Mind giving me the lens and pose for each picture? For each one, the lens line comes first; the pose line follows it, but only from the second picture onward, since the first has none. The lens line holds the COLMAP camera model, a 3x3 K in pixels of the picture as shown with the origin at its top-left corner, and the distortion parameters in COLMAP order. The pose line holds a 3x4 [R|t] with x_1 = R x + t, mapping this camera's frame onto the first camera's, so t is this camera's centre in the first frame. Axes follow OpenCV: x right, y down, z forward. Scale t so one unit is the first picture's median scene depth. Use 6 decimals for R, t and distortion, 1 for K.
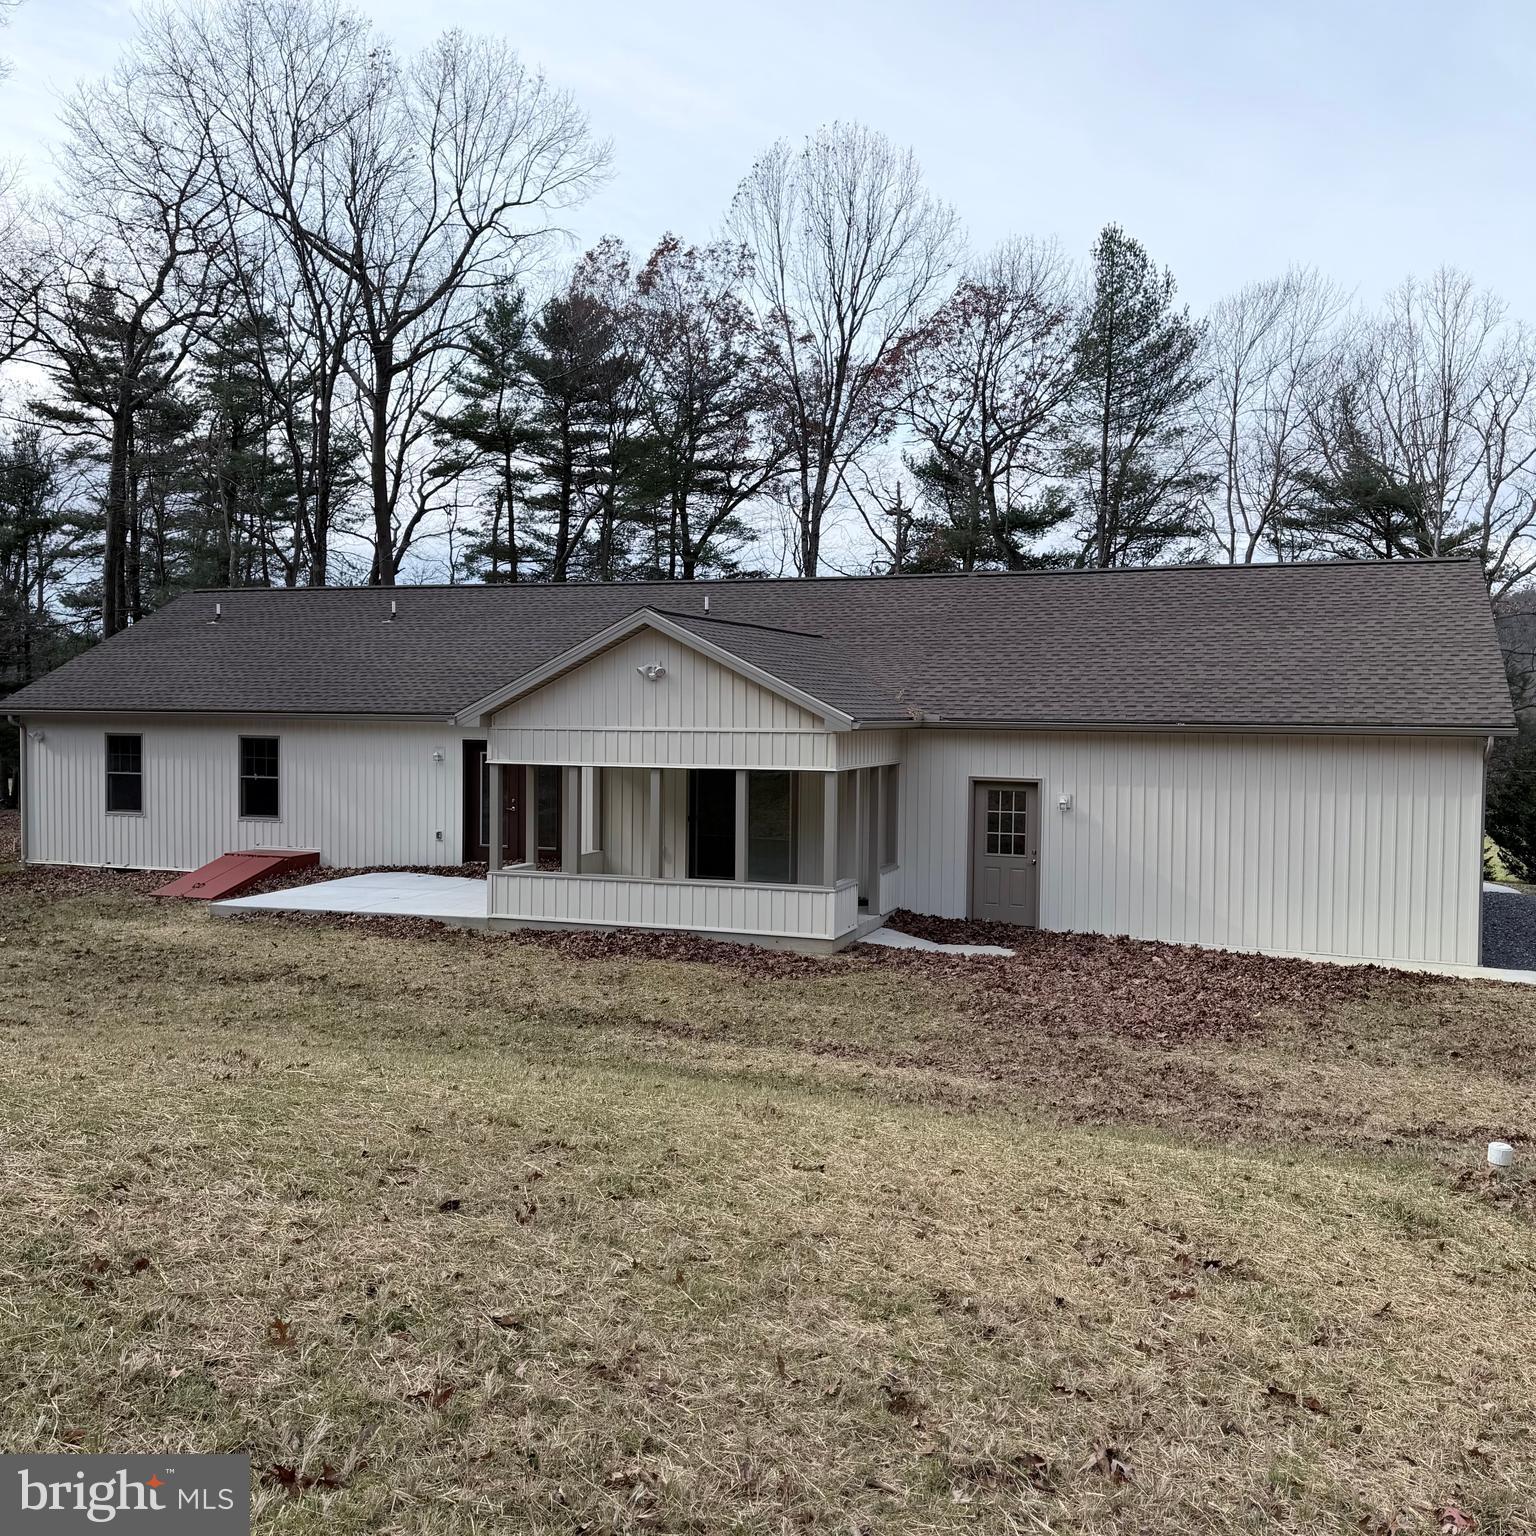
lens RADIAL K [[1432.1, 0, 768.0], [0, 1432.1, 768.0], [0, 0, 1]] dist [0.162770, -0.245668]
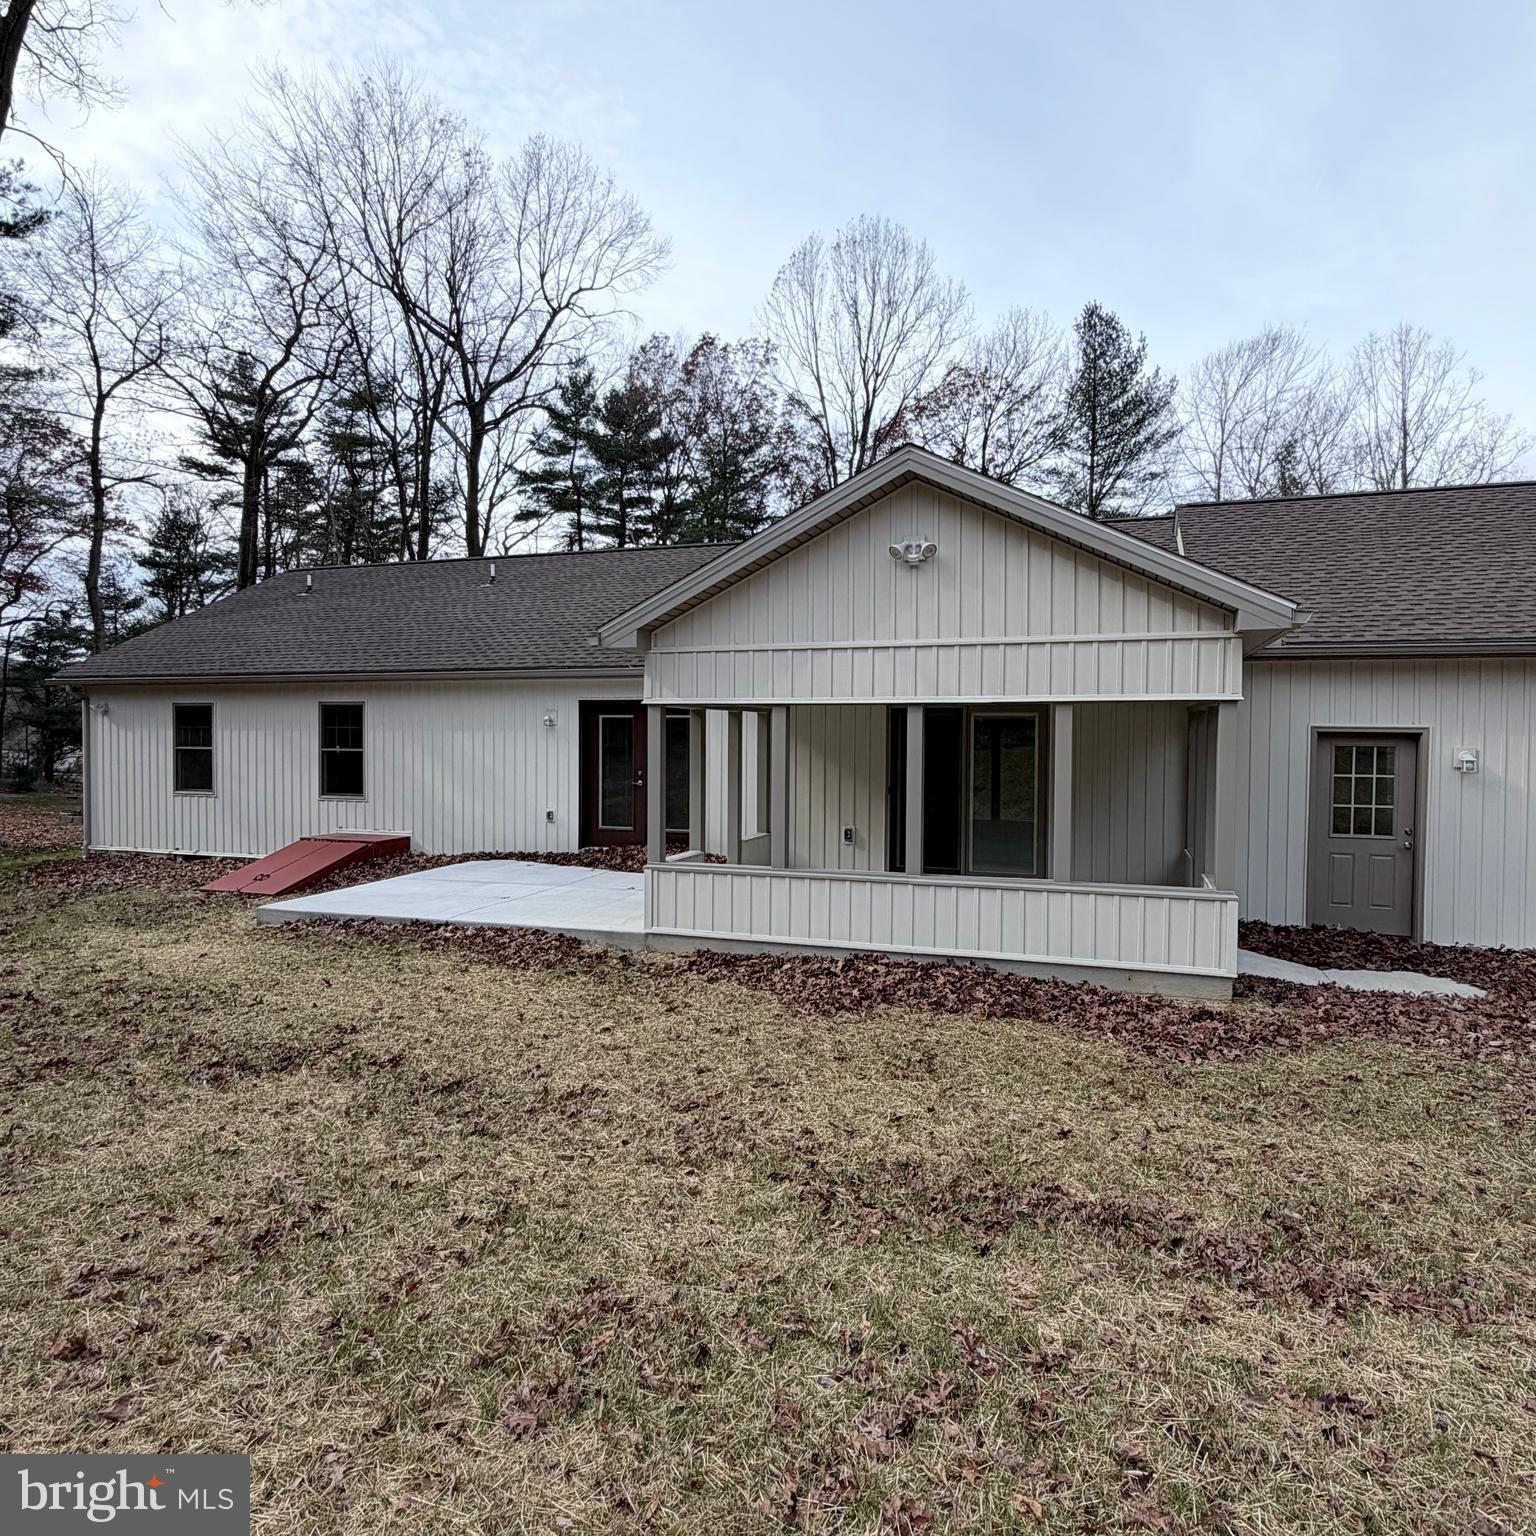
lens RADIAL K [[1009.2, 0, 768.0], [0, 1009.2, 768.0], [0, 0, 1]] dist [0.007713, 0.003762]
pose [[0.999656, -0.004405, 0.025868, -0.053291], [0.004575, 0.999968, -0.006488, 0.010614], [-0.025838, 0.006604, 0.999644, 0.187862]]
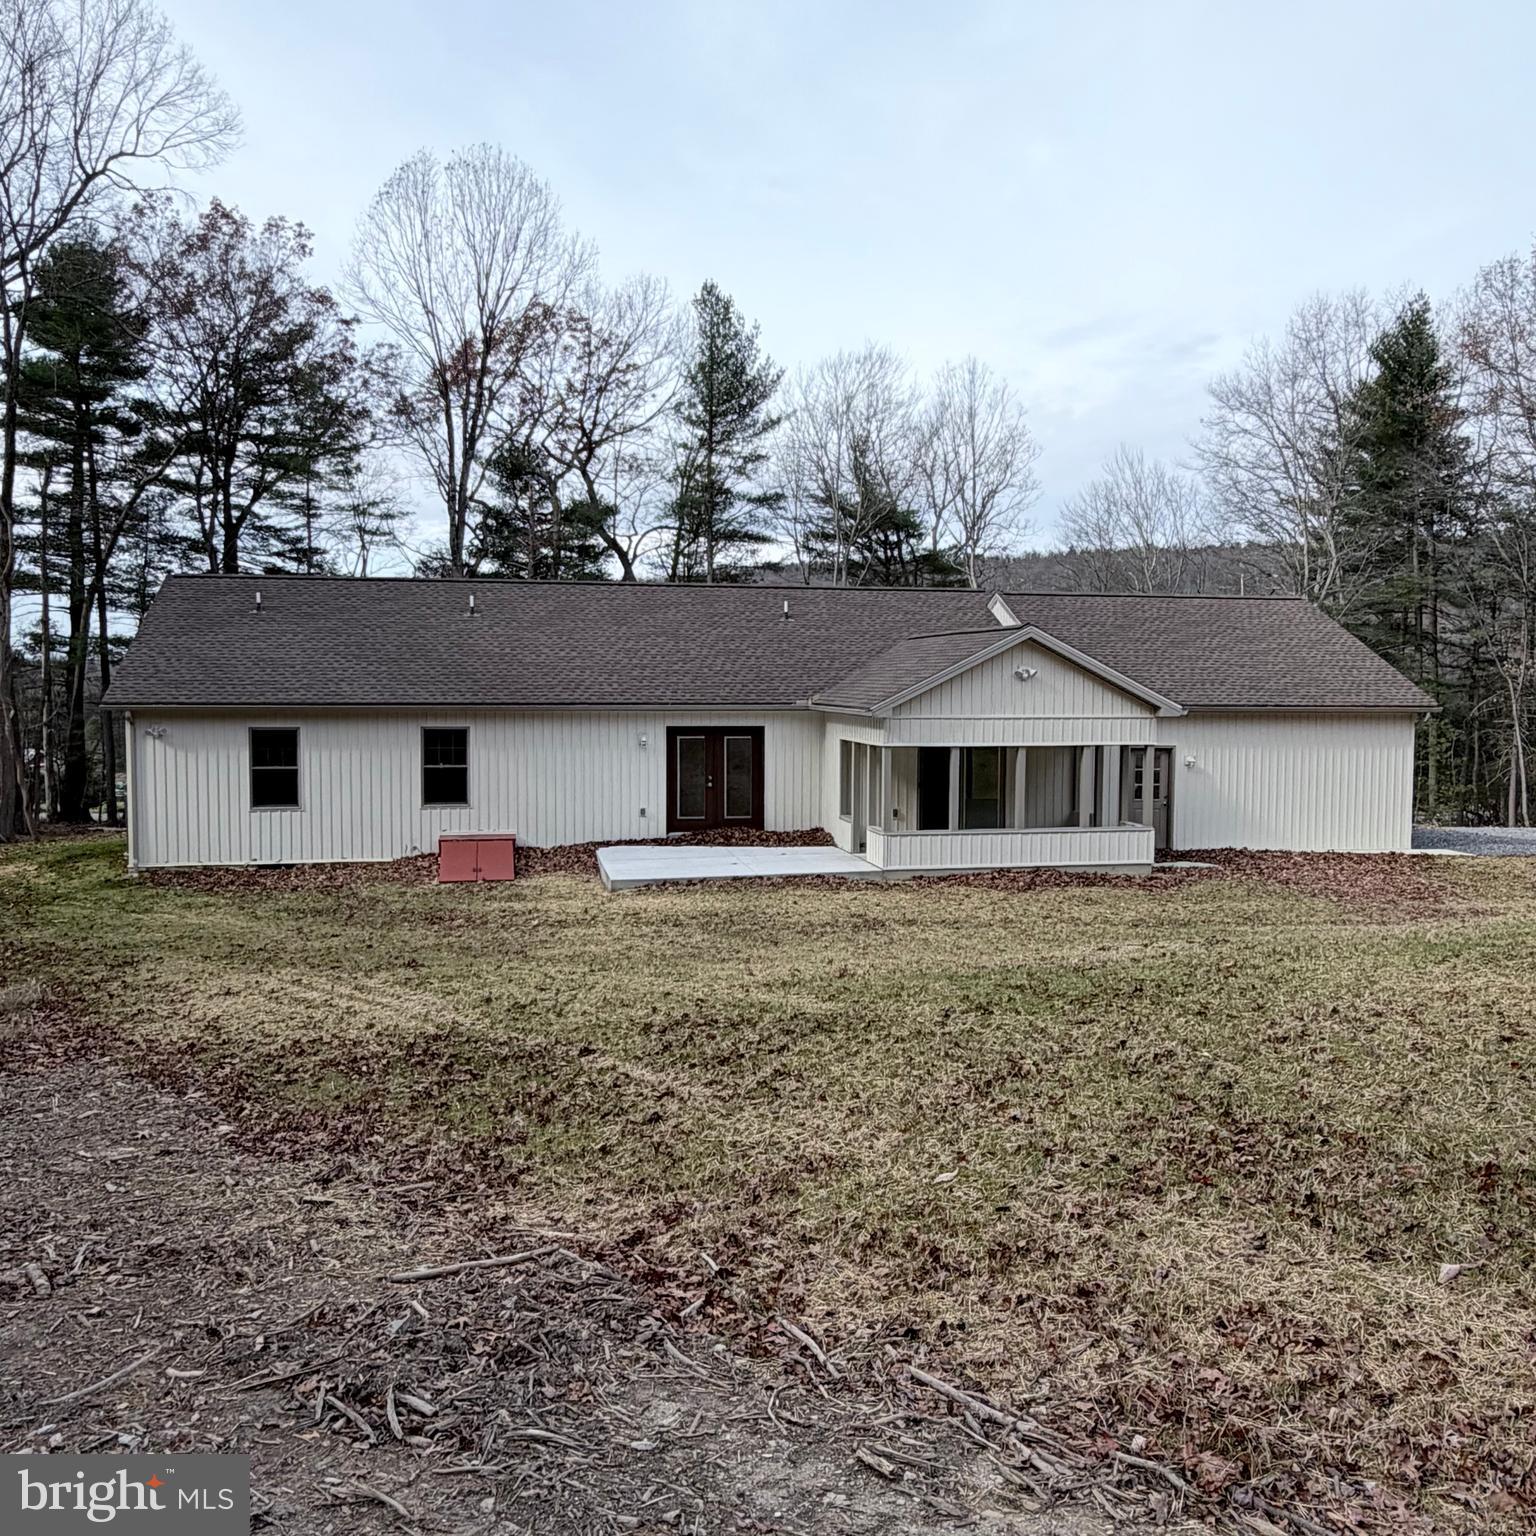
lens RADIAL K [[1340.7, 0, 794.3], [0, 1340.7, 773.6], [0, 0, 1]] dist [0.017459, -0.001692]
pose [[0.844587, -0.042717, 0.533711, -0.314022], [0.024515, 0.998852, 0.041151, -0.010711], [-0.534857, -0.021672, 0.844665, 0.022643]]
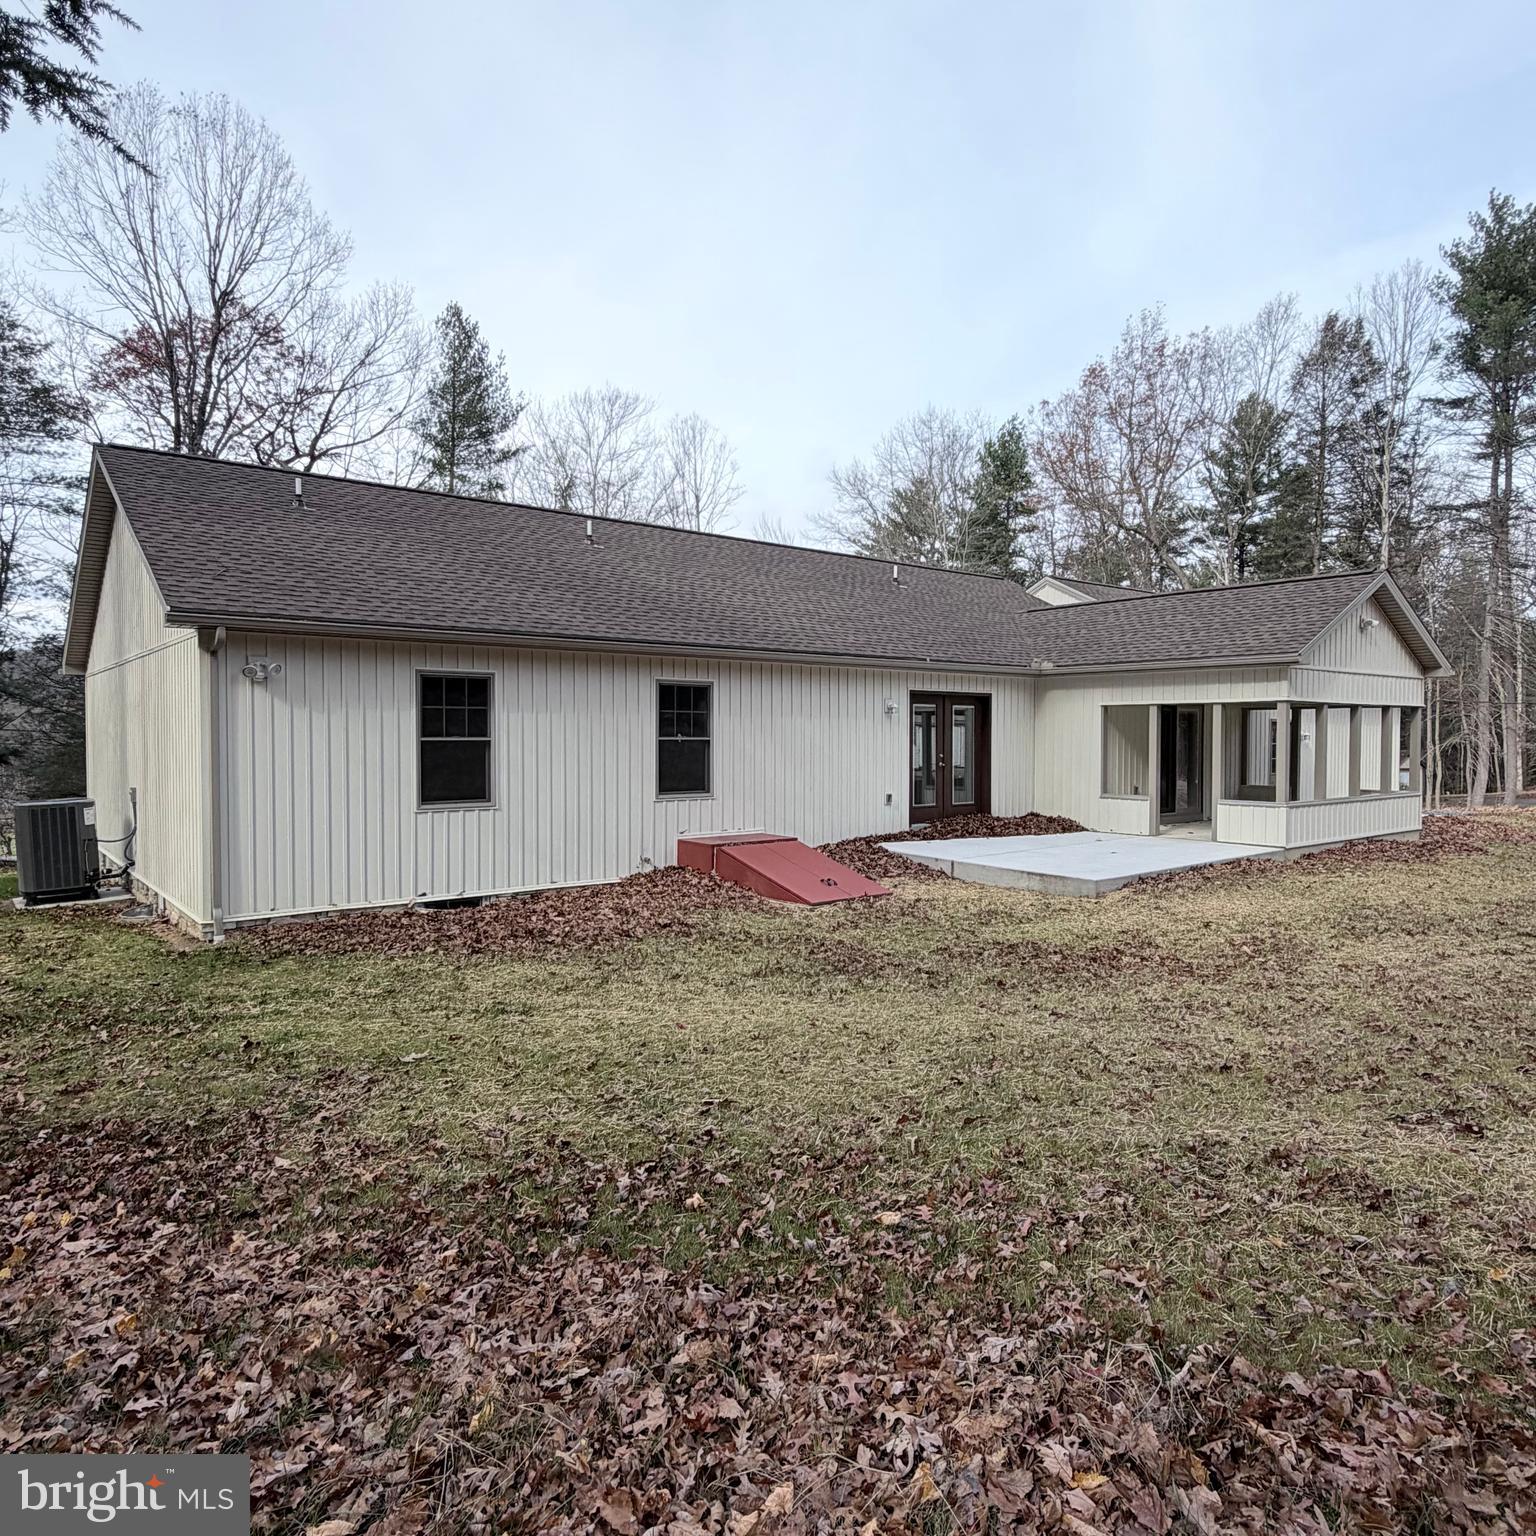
lens RADIAL K [[1009.2, 0, 768.0], [0, 1009.2, 768.0], [0, 0, 1]] dist [0.007713, 0.003762]
pose [[0.524216, -0.037967, 0.850738, -0.362248], [0.036048, 0.999100, 0.022376, 0.005252], [-0.850822, 0.018937, 0.525113, 0.337055]]
